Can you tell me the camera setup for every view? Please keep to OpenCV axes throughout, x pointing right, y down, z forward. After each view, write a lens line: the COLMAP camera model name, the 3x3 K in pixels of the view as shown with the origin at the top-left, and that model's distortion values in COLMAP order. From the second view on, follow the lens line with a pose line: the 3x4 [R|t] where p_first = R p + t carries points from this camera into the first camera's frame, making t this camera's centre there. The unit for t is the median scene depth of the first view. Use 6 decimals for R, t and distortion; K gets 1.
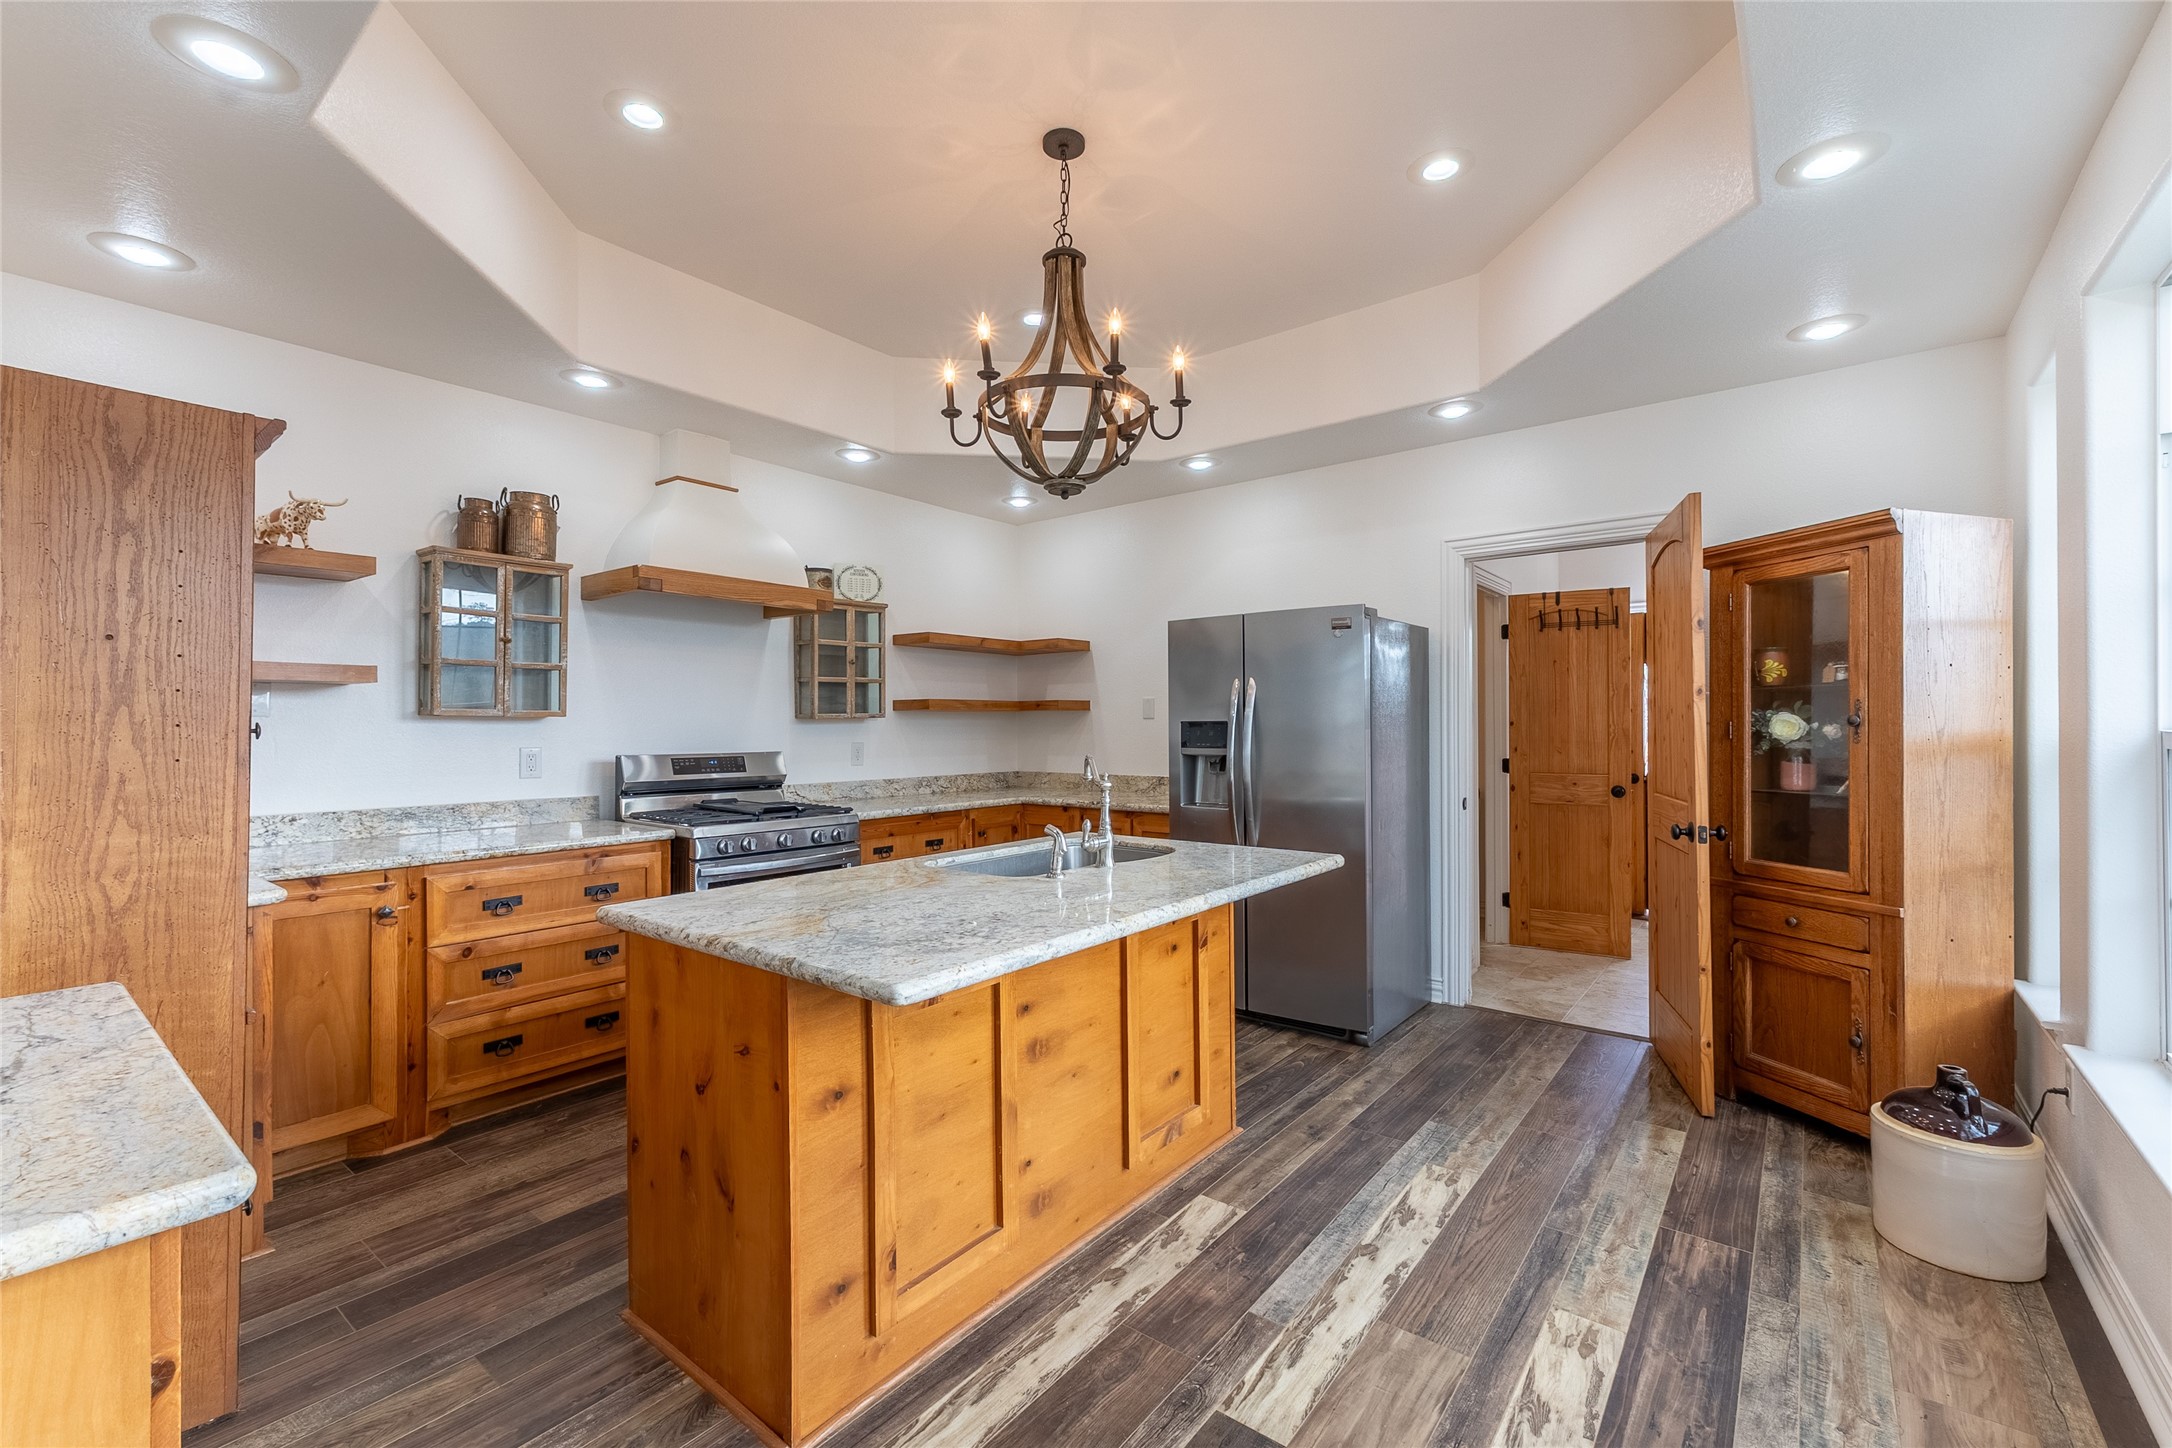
lens RADIAL K [[926.8, 0, 1089.5], [0, 926.8, 728.2], [0, 0, 1]] dist [0.001770, 0.000552]
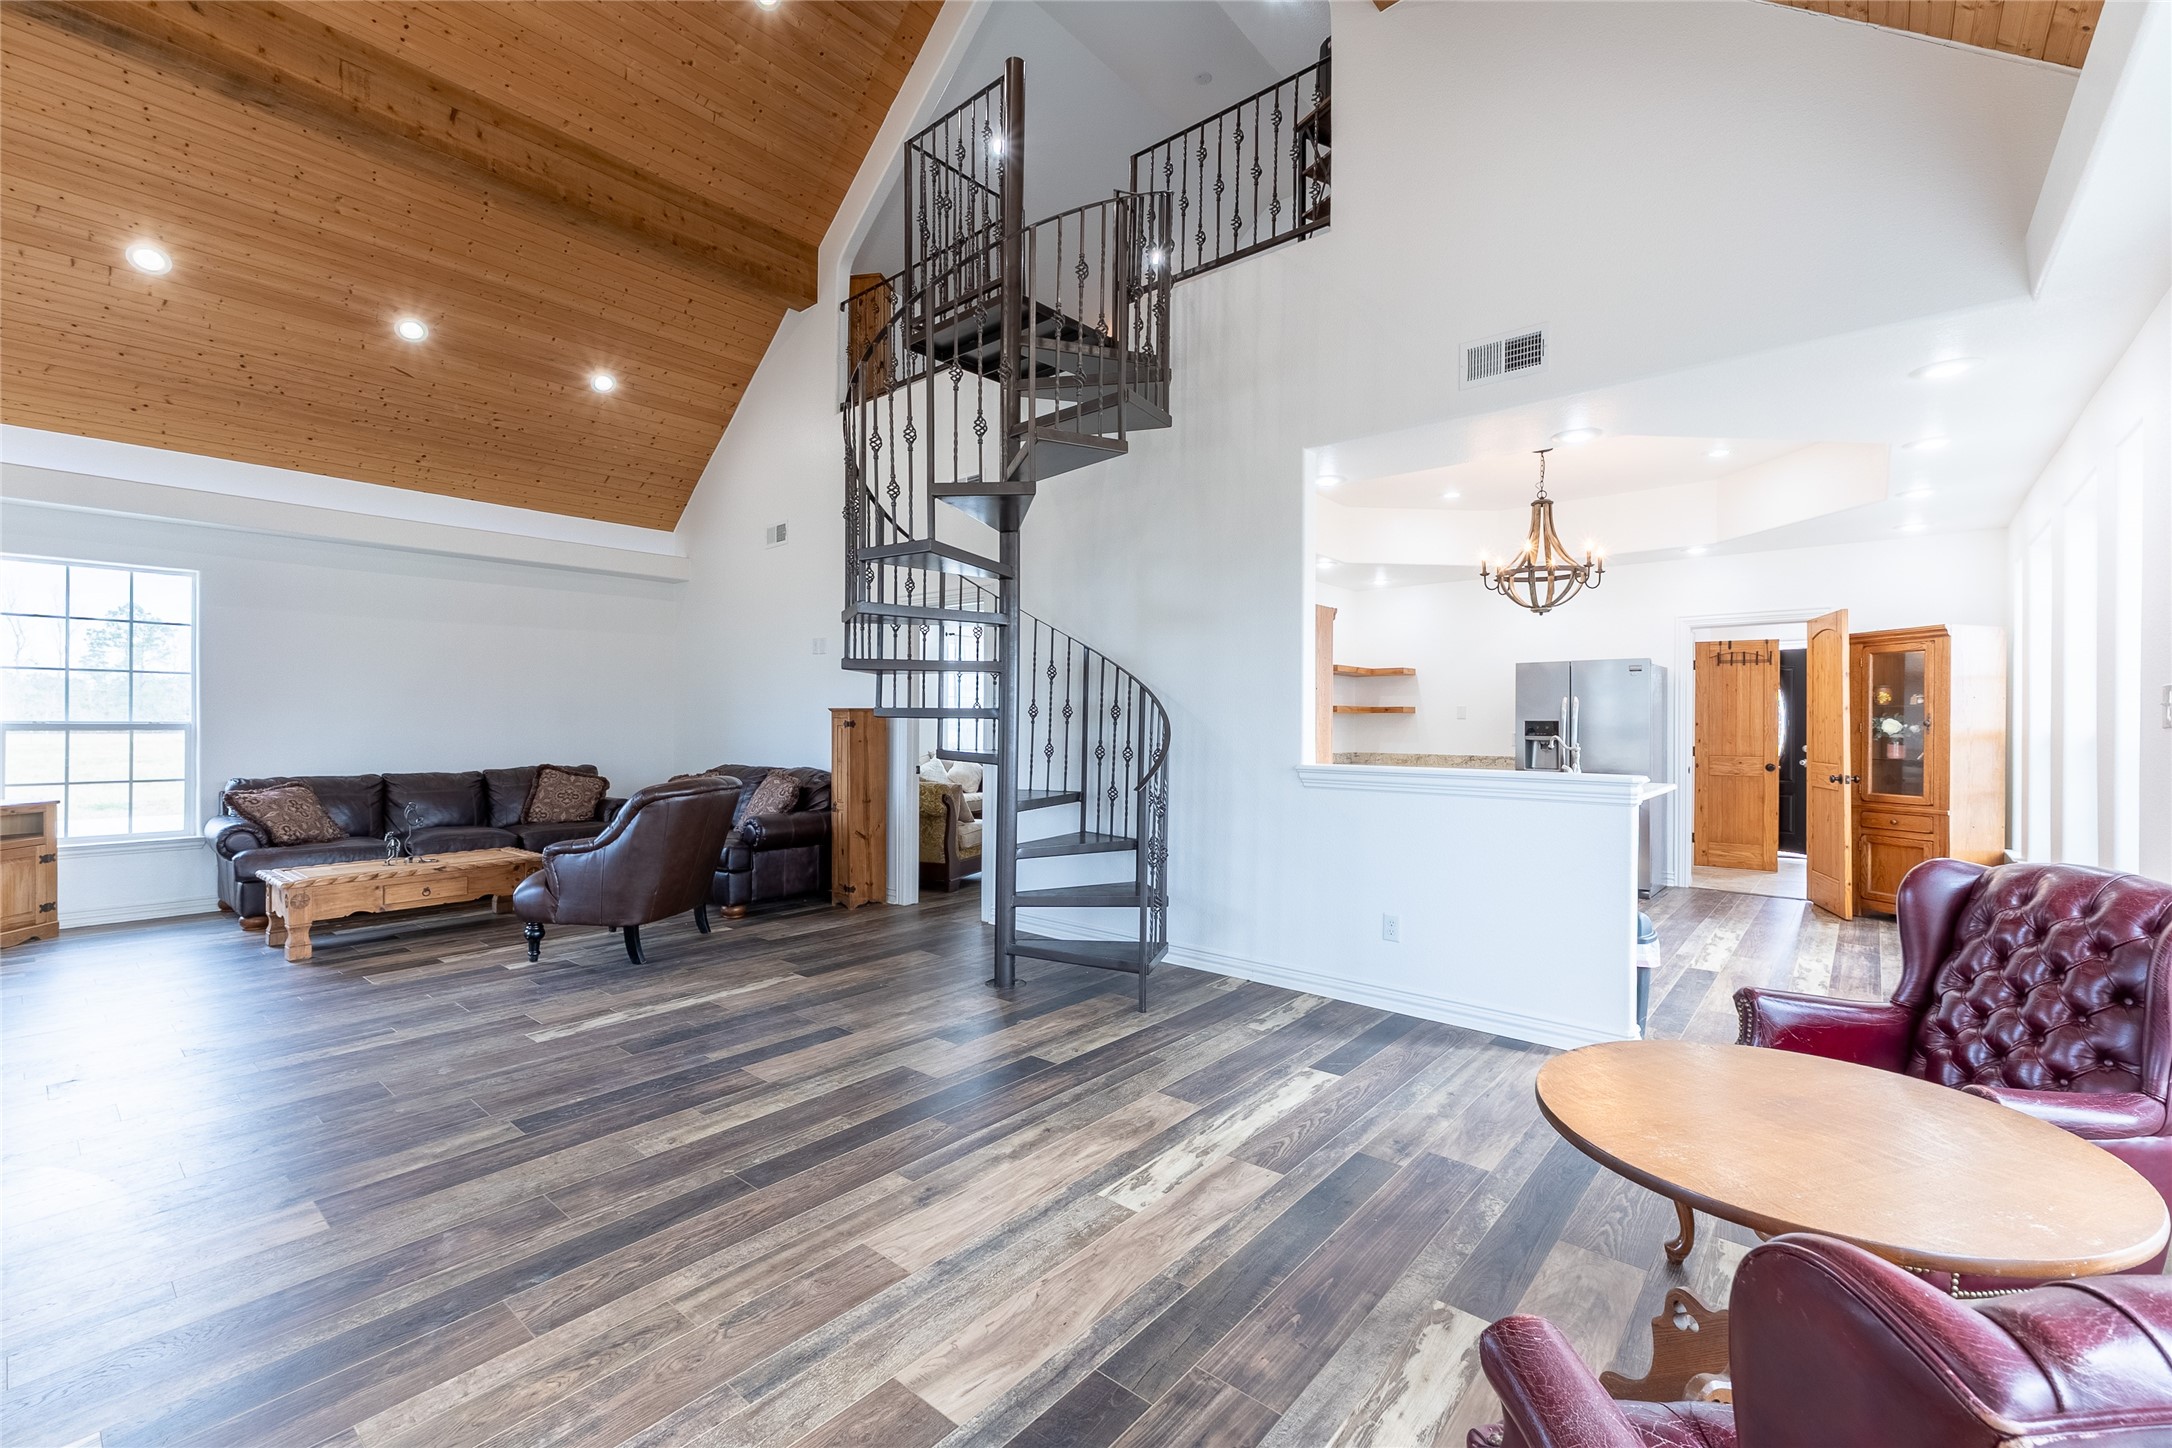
lens RADIAL K [[926.8, 0, 1087.1], [0, 926.8, 732.9], [0, 0, 1]] dist [0.001770, 0.000552]
pose [[0.999032, 0.009105, -0.043025, -0.520779], [-0.008806, 0.999936, 0.007135, 0.007977], [0.043087, -0.006749, 0.999049, -0.624788]]
